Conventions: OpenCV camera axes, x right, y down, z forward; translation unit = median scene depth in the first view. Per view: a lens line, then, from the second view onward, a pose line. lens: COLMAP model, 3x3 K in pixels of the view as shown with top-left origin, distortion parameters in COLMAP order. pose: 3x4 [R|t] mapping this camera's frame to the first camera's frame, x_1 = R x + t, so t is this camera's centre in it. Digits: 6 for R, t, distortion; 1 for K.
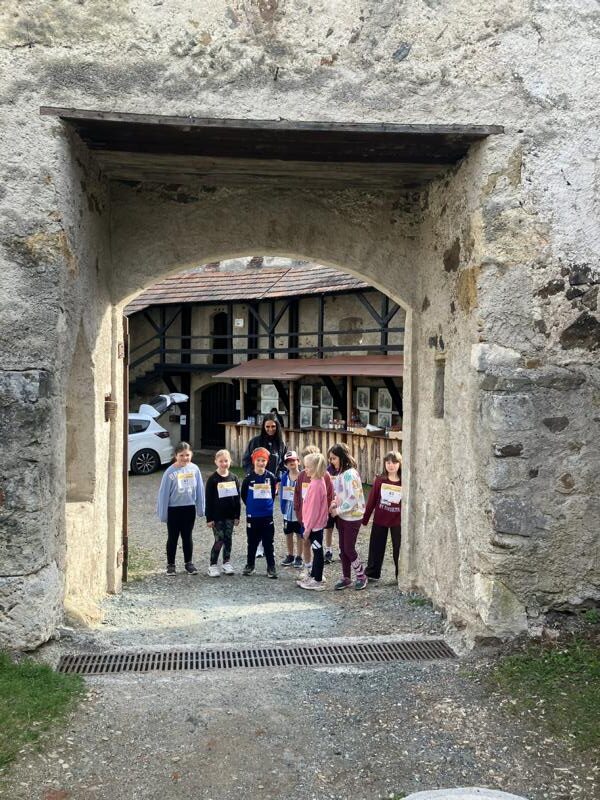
lens RADIAL K [[653.7, 0, 302.5], [0, 653.7, 399.5], [0, 0, 1]] dist [0.015242, 0.004525]
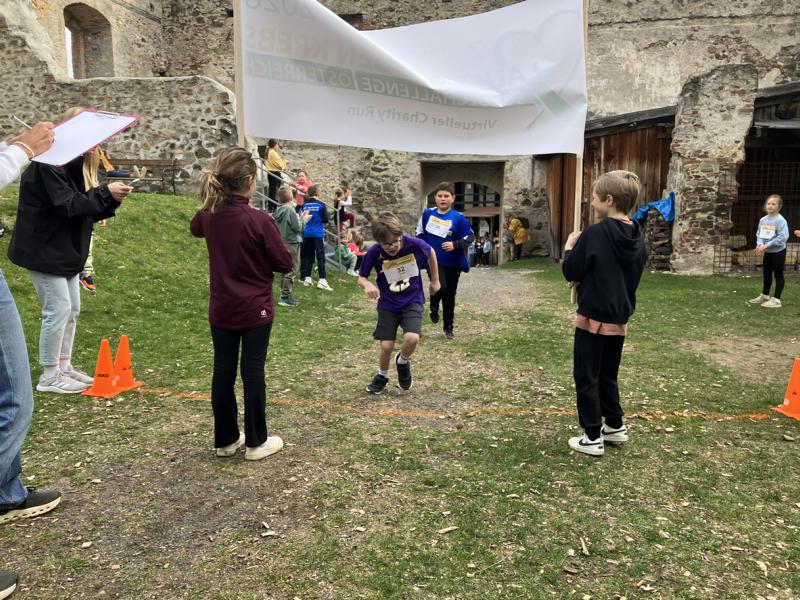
lens RADIAL K [[653.7, 0, 399.0], [0, 653.7, 303.0], [0, 0, 1]] dist [0.015242, 0.004525]
pose [[0.973160, 0.027923, -0.228429, 0.654611], [-0.007451, 0.995914, 0.089995, 0.206538], [0.230009, -0.085878, 0.969392, -3.978989]]
